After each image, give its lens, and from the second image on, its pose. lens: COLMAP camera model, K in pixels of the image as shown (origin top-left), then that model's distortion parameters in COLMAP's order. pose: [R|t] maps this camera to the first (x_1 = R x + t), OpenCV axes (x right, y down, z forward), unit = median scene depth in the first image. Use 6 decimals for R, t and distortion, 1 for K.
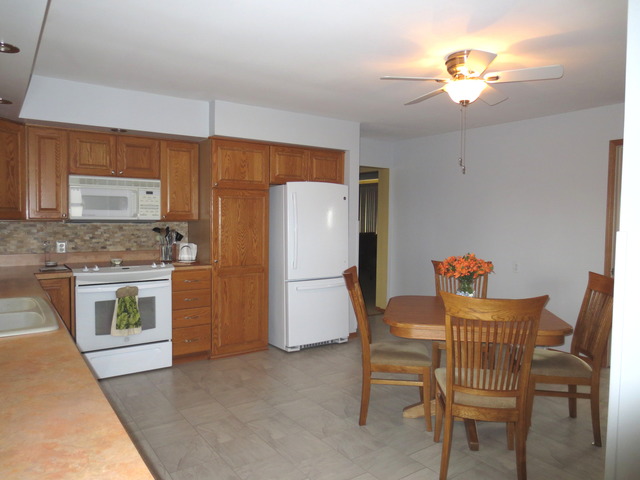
lens RADIAL K [[452.4, 0, 315.9], [0, 452.4, 240.3], [0, 0, 1]] dist [-0.031958, 0.006989]
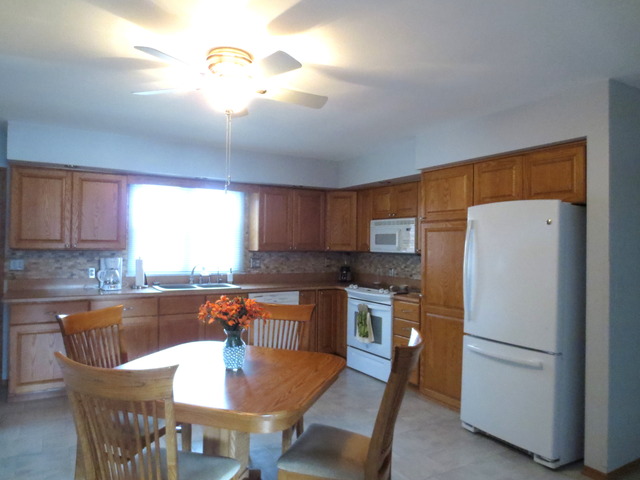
lens RADIAL K [[452.4, 0, 315.9], [0, 452.4, 240.3], [0, 0, 1]] dist [-0.031958, 0.006989]
pose [[-0.090680, -0.021726, -0.995643, 0.825905], [-0.062688, 0.997904, -0.016066, -0.046599], [0.993905, 0.060958, -0.091852, 0.904750]]
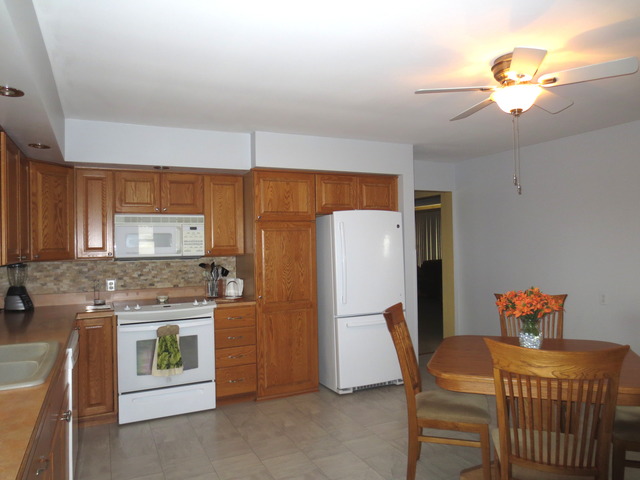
lens RADIAL K [[452.4, 0, 315.9], [0, 452.4, 240.3], [0, 0, 1]] dist [-0.031958, 0.006989]
pose [[0.985088, -0.033287, -0.168803, 0.064071], [0.022898, 0.997743, -0.063122, -0.011231], [0.170523, 0.058316, 0.983627, 0.075407]]
